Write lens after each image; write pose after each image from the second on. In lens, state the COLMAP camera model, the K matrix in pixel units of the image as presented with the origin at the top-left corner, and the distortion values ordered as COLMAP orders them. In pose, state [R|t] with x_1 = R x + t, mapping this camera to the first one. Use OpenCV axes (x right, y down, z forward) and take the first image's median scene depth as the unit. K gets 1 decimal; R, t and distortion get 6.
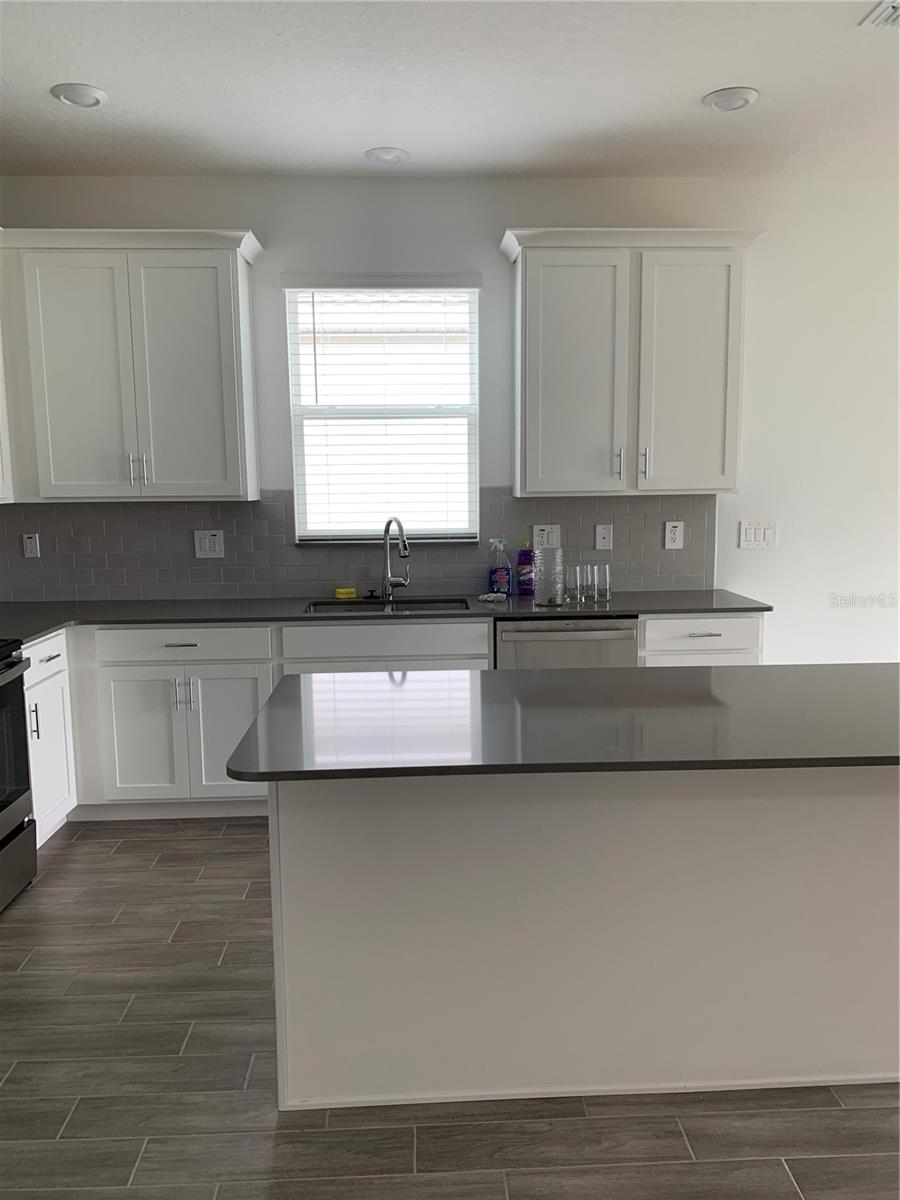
lens RADIAL K [[911.1, 0, 449.9], [0, 911.1, 609.6], [0, 0, 1]] dist [0.016334, -0.006040]
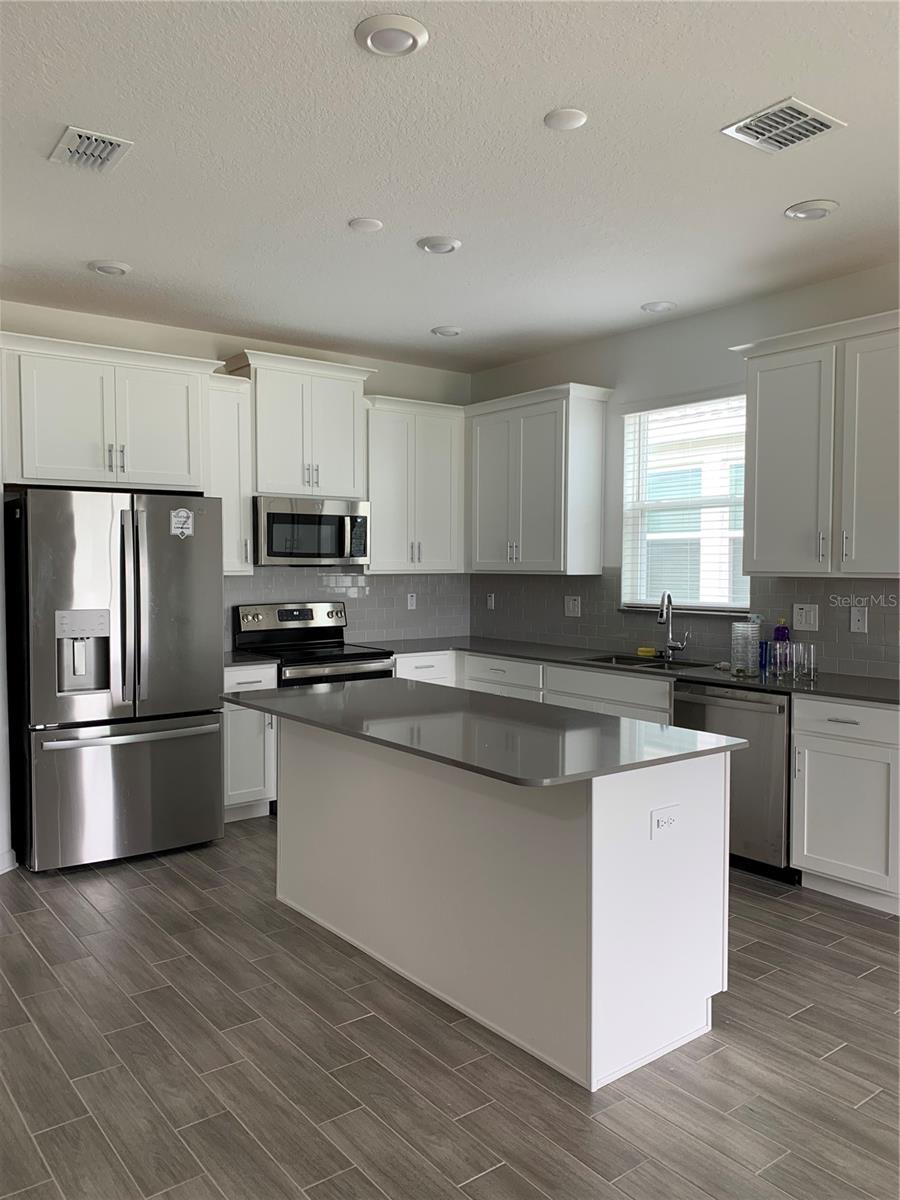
lens RADIAL K [[911.1, 0, 446.7], [0, 911.1, 594.5], [0, 0, 1]] dist [0.016334, -0.006040]
pose [[0.575216, 0.038360, -0.817102, 0.750838], [-0.117469, 0.992420, -0.036104, -0.018977], [0.809523, 0.116752, 0.575362, 0.072117]]
